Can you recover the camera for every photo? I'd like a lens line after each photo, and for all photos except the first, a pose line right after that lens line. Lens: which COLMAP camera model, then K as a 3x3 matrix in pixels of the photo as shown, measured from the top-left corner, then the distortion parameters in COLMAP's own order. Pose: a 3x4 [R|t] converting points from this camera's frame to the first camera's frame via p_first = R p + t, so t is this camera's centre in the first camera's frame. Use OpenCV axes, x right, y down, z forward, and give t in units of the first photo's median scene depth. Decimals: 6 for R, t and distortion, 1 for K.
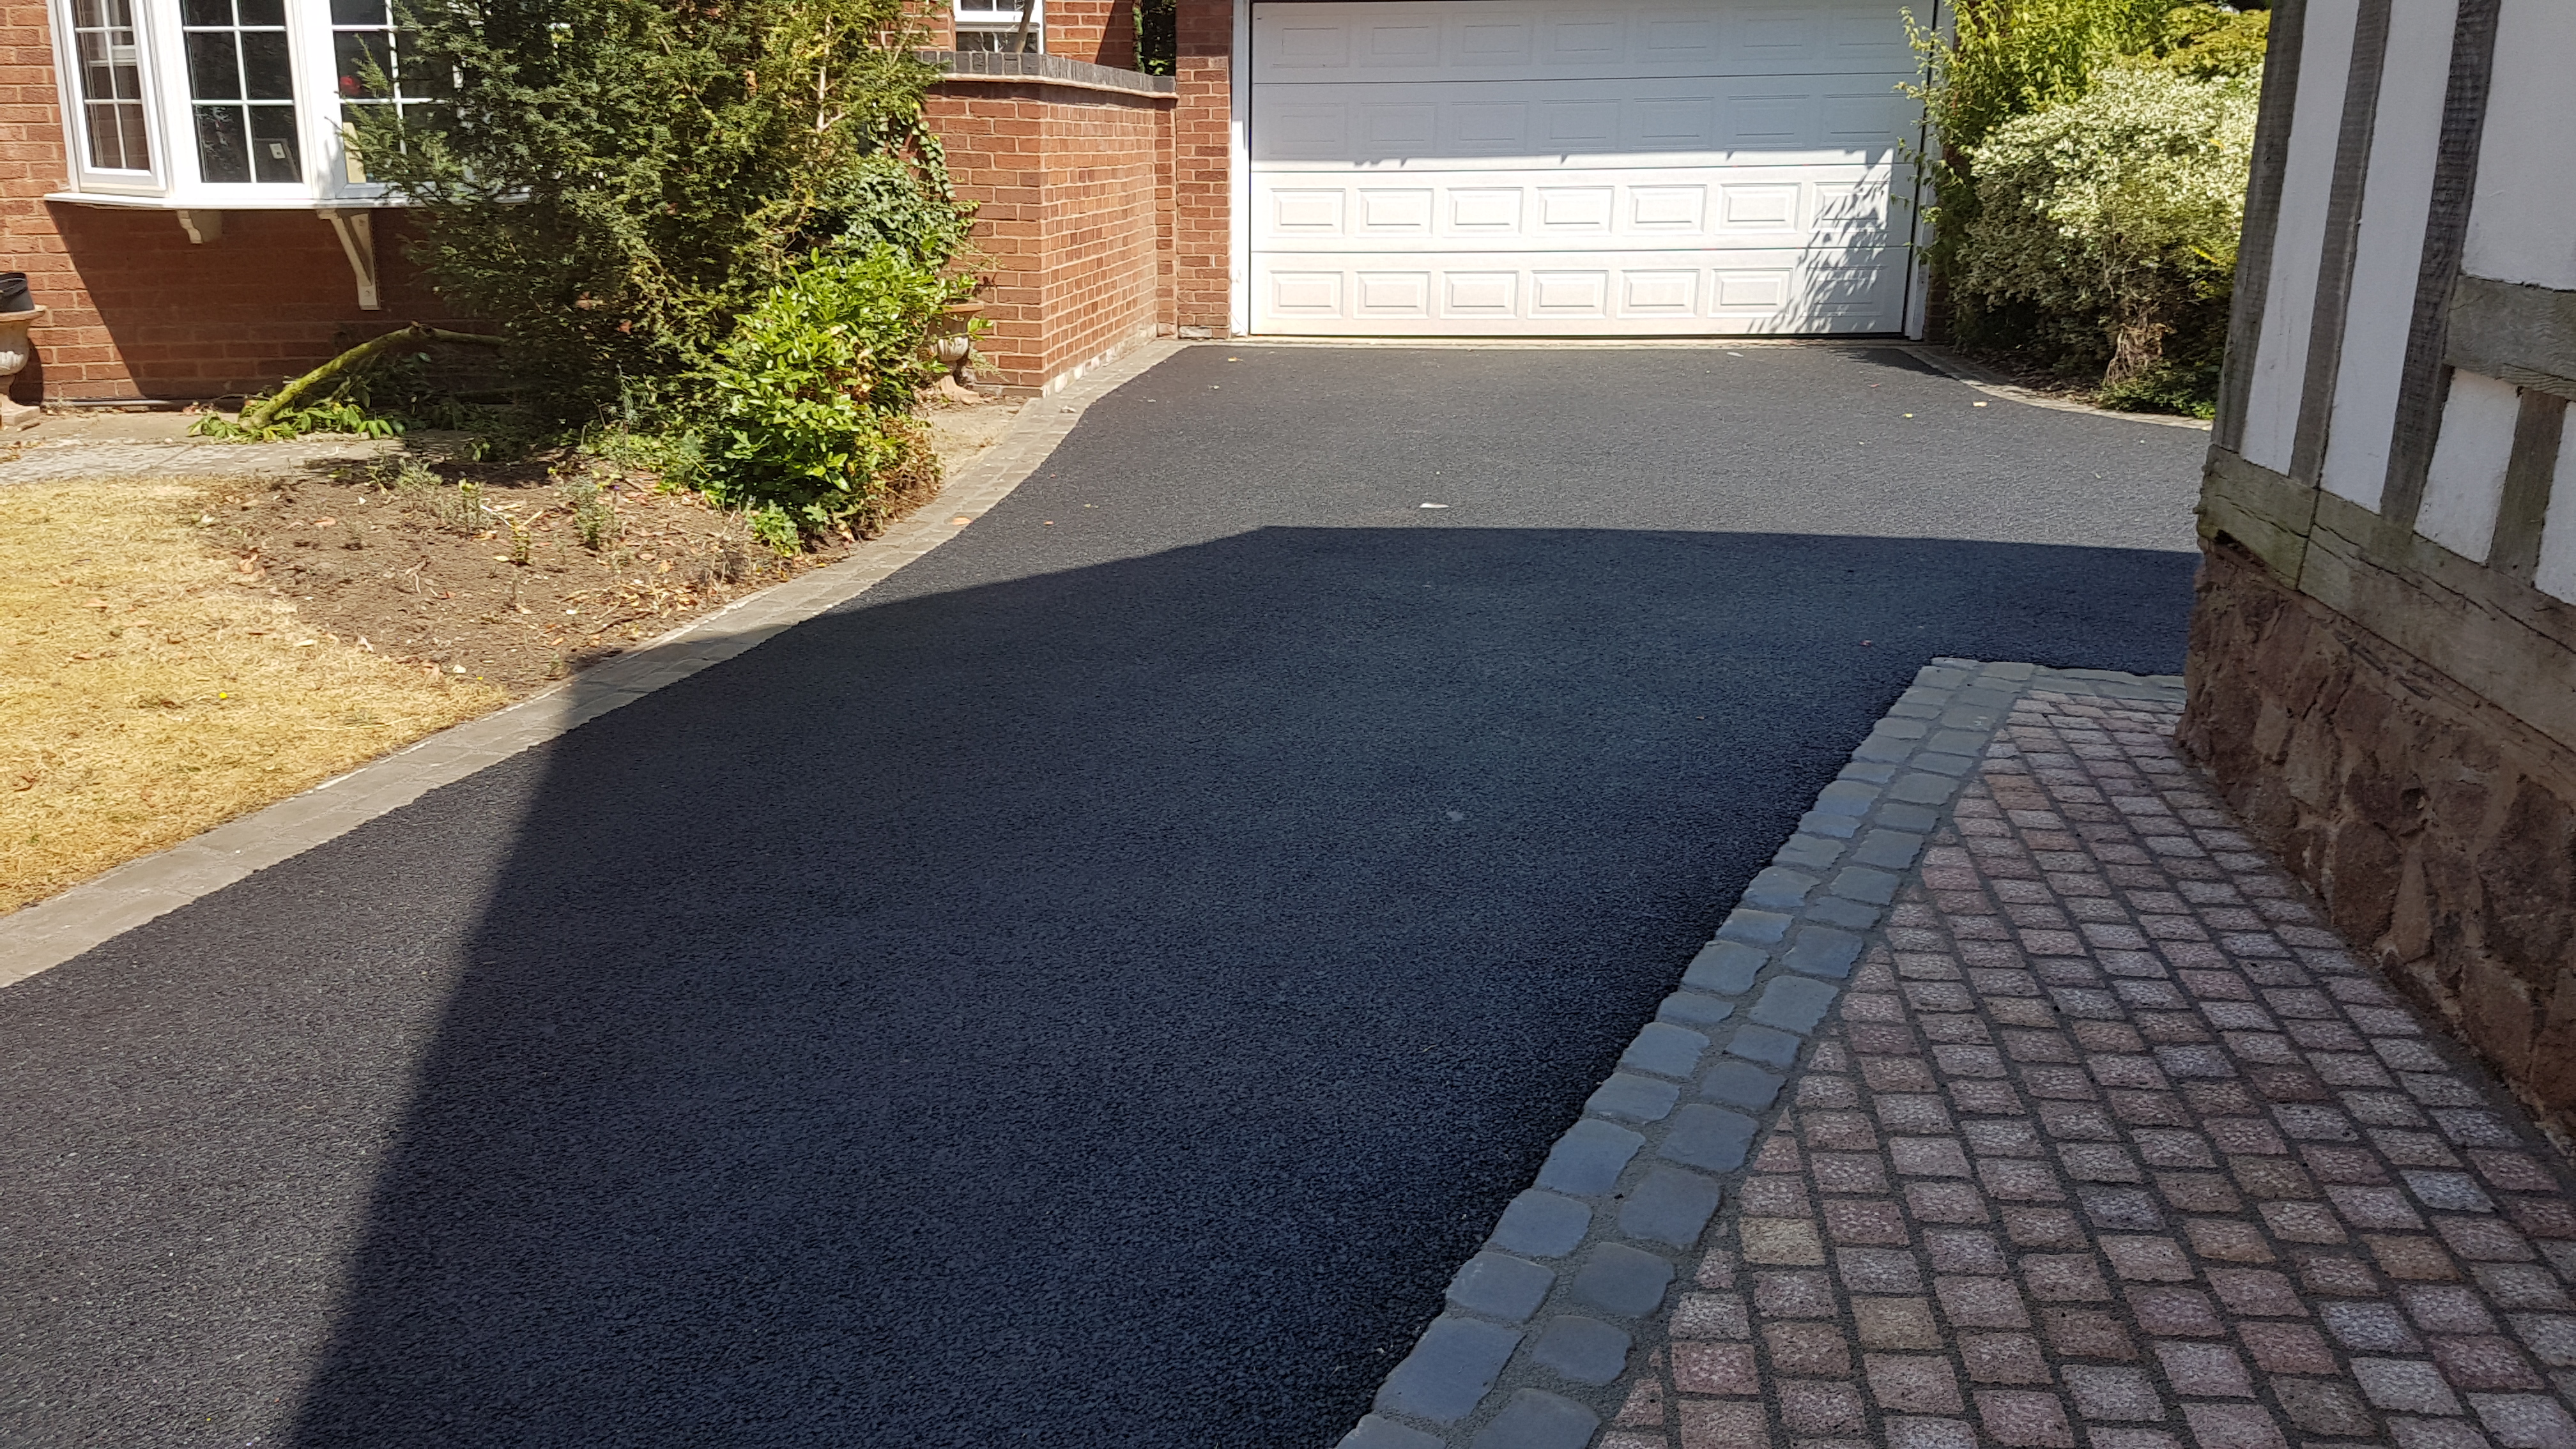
lens RADIAL K [[1920.6, 0, 1329.5], [0, 1920.6, 730.6], [0, 0, 1]] dist [0.093484, -0.163270]
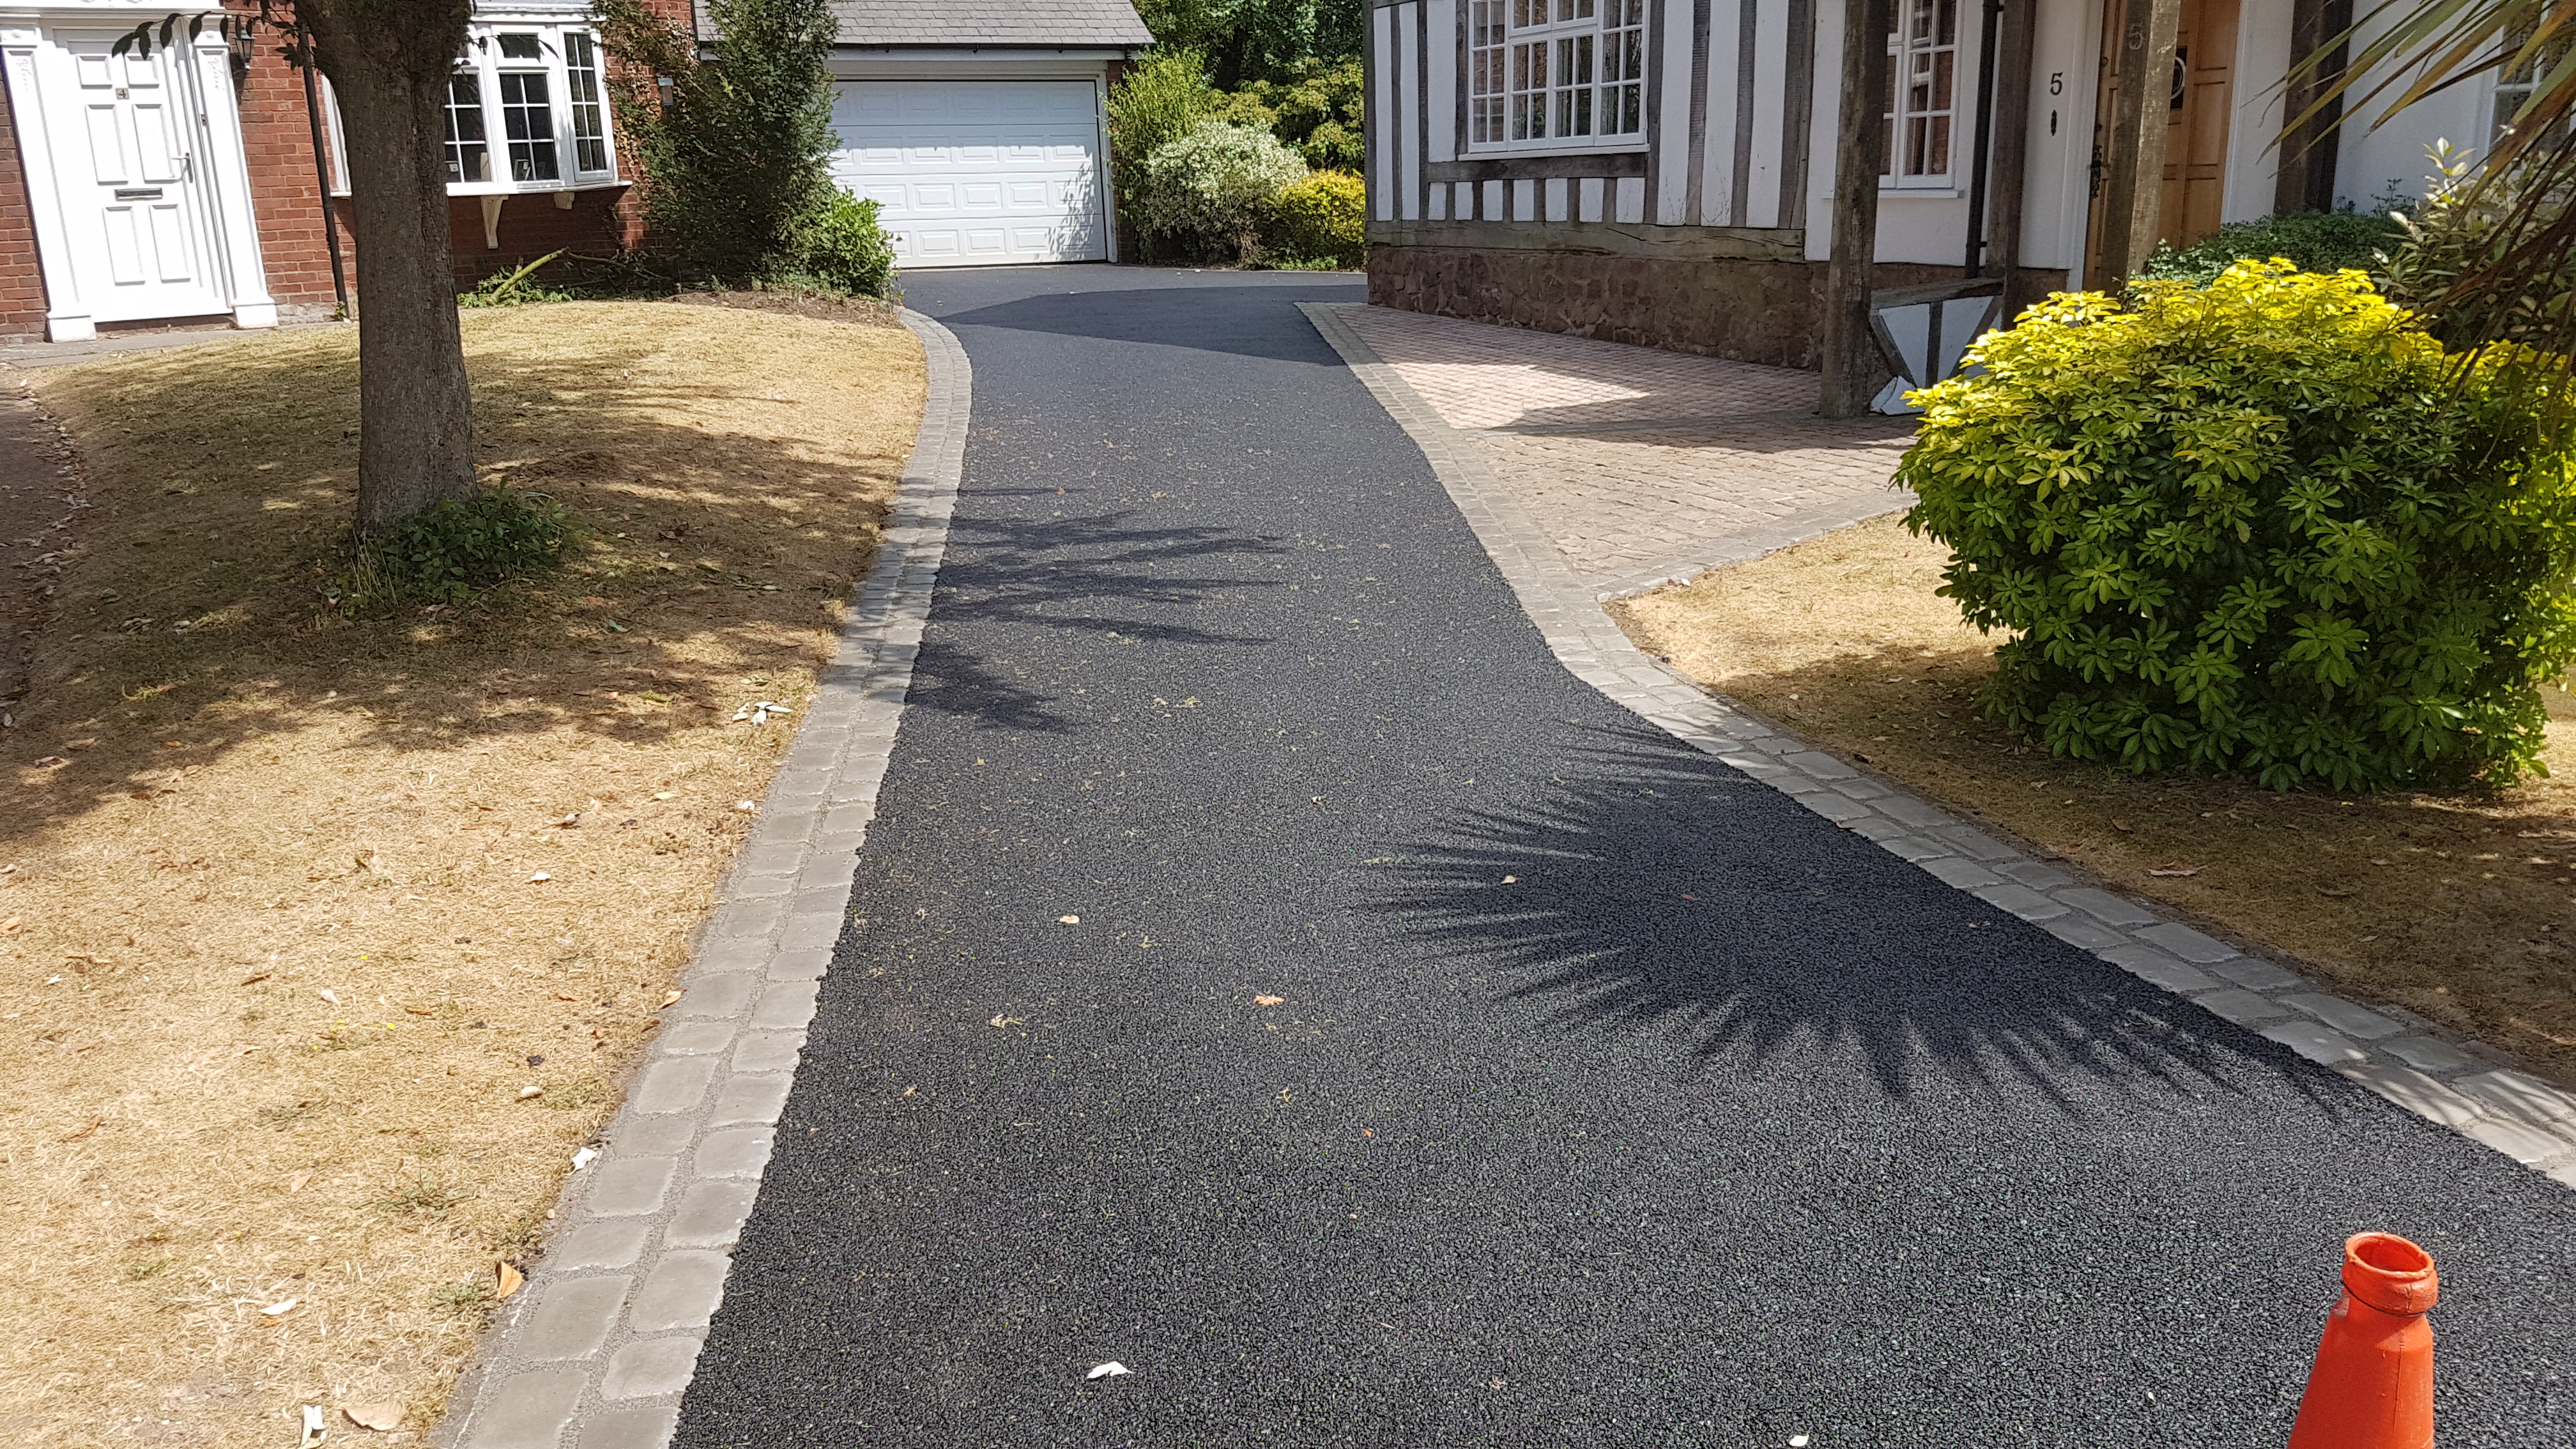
lens RADIAL K [[1942.5, 0, 1219.8], [0, 1942.5, 716.6], [0, 0, 1]] dist [0.322591, -0.457964]
pose [[0.866416, -0.163743, 0.471712, -0.844174], [0.181842, 0.983300, 0.007331, 0.344298], [-0.465035, 0.079425, 0.881722, -1.046650]]
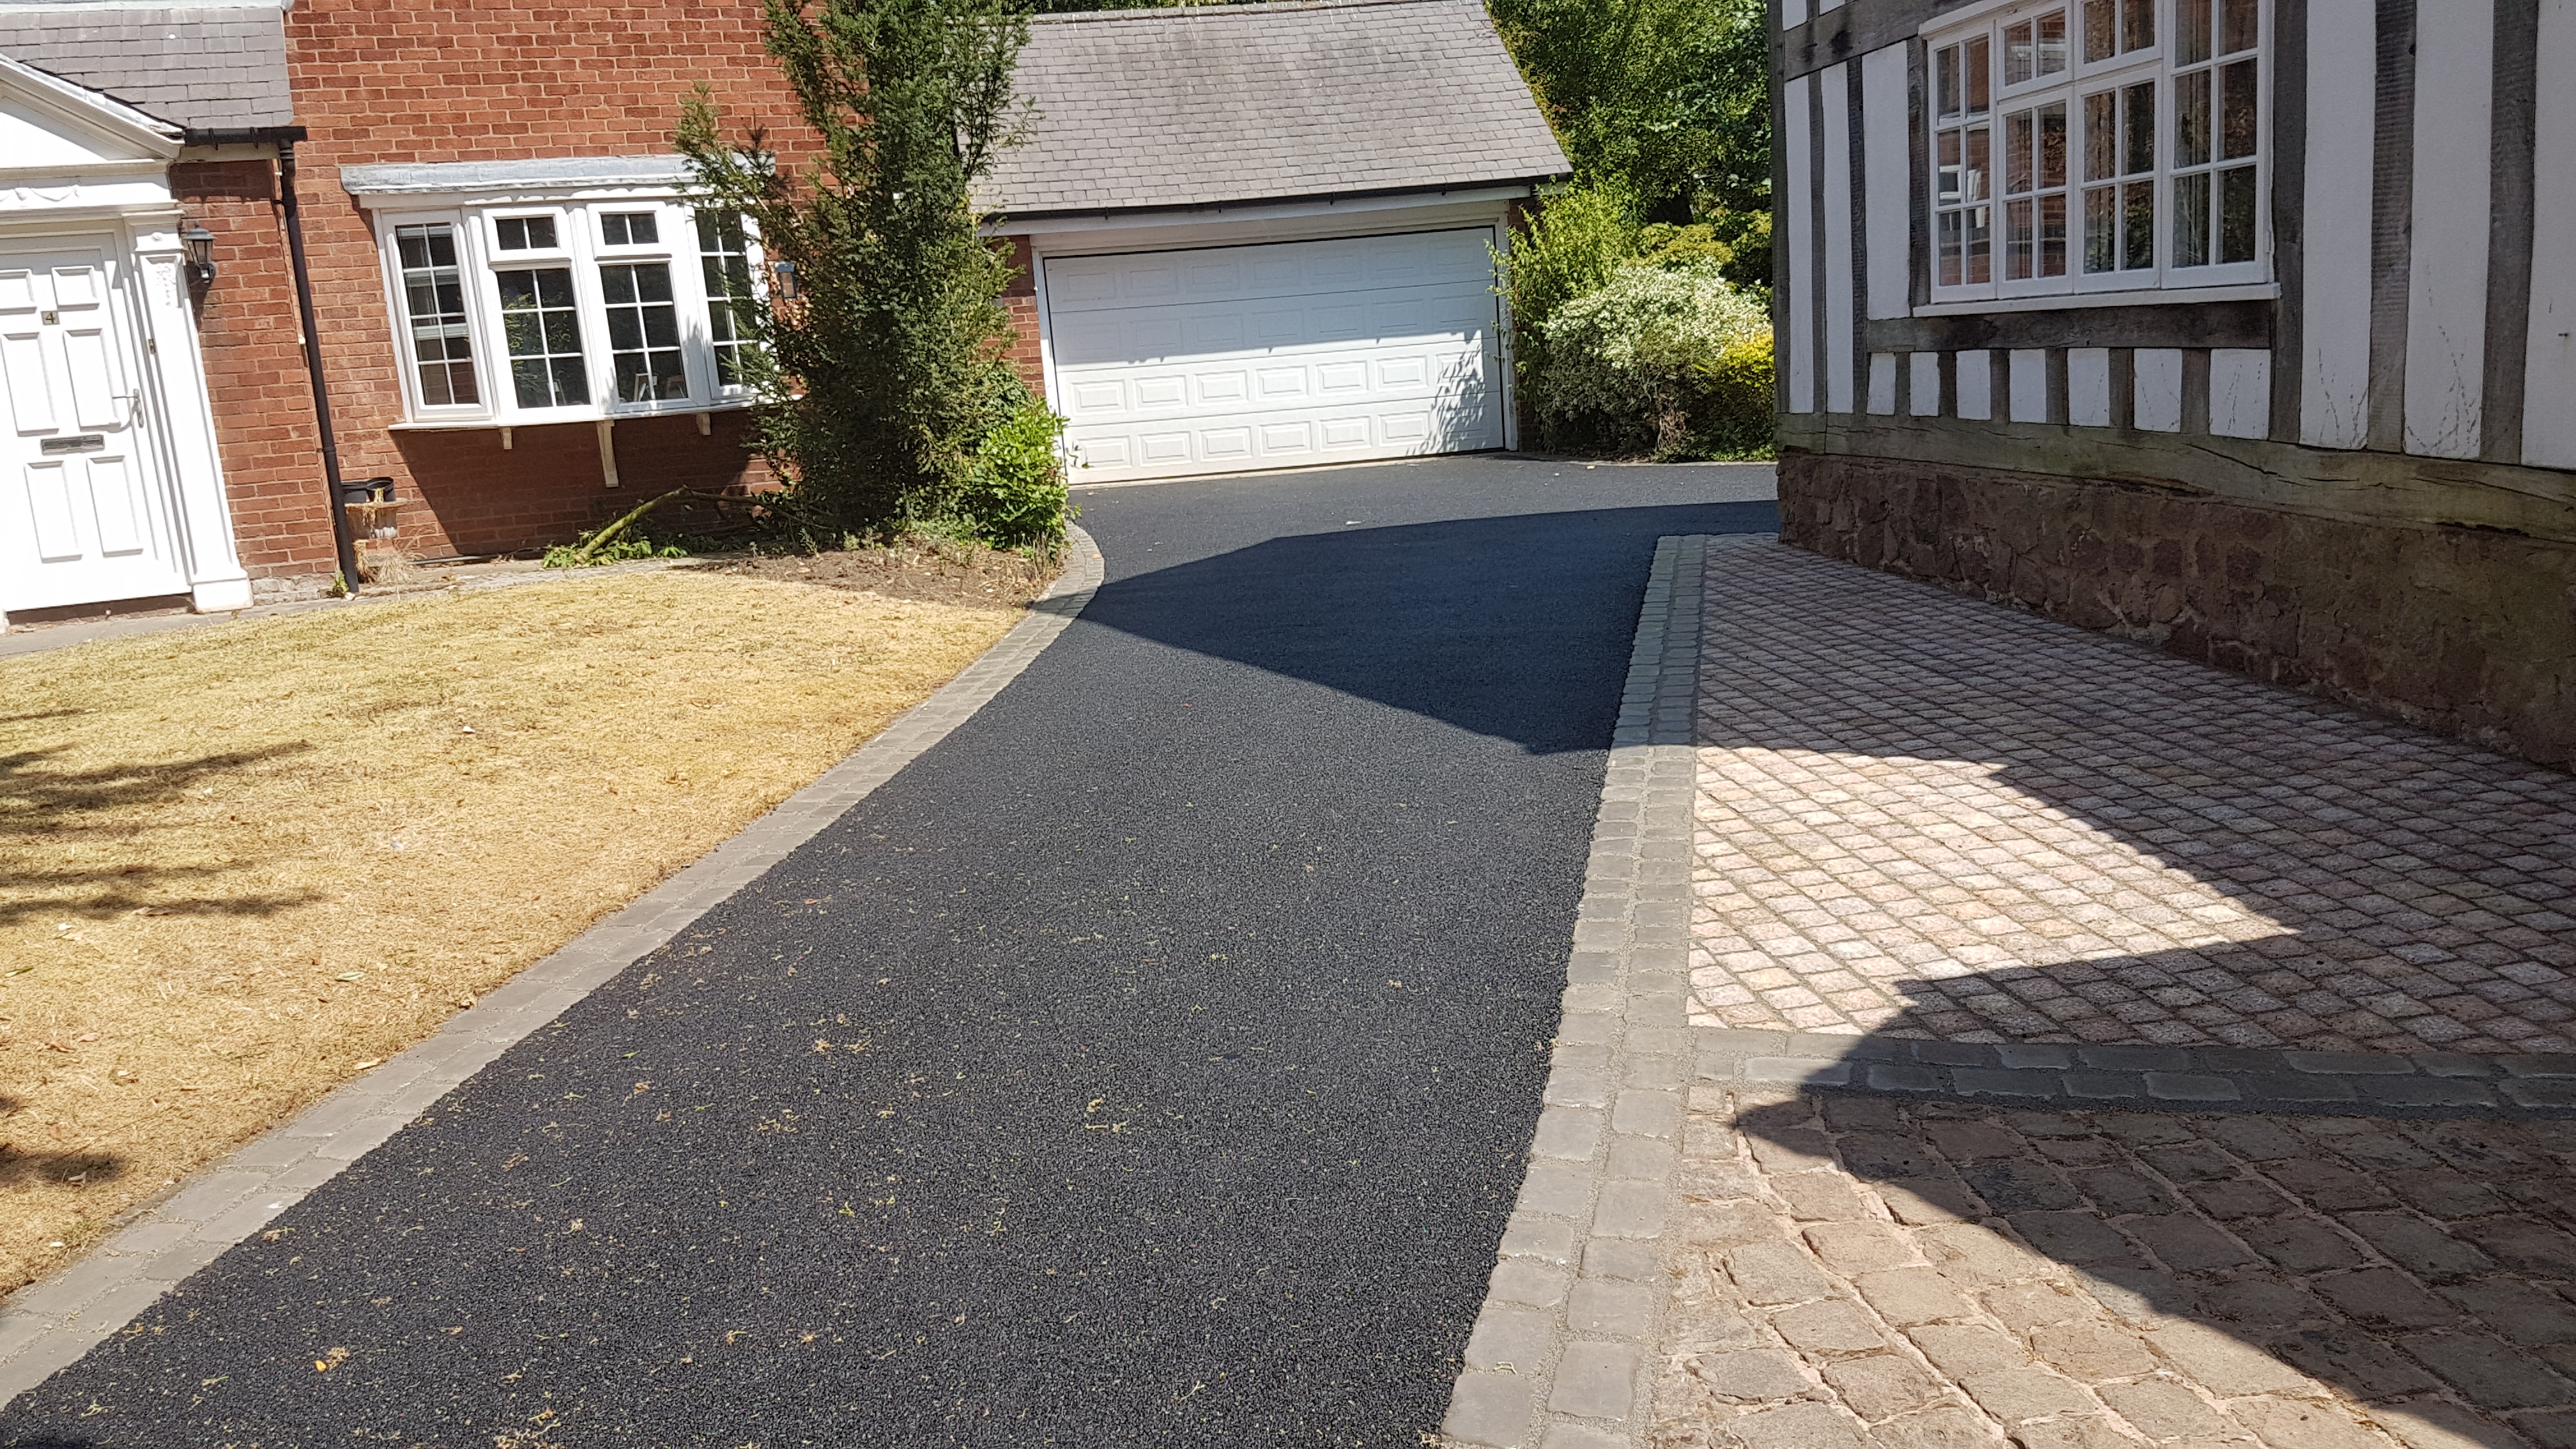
lens RADIAL K [[1919.2, 0, 1219.1], [0, 1919.2, 704.7], [0, 0, 1]] dist [0.203705, -0.319689]
pose [[0.971687, -0.109901, 0.209156, -0.347079], [0.135538, 0.984372, -0.112437, 0.177976], [-0.193530, 0.137602, 0.971397, -0.528197]]
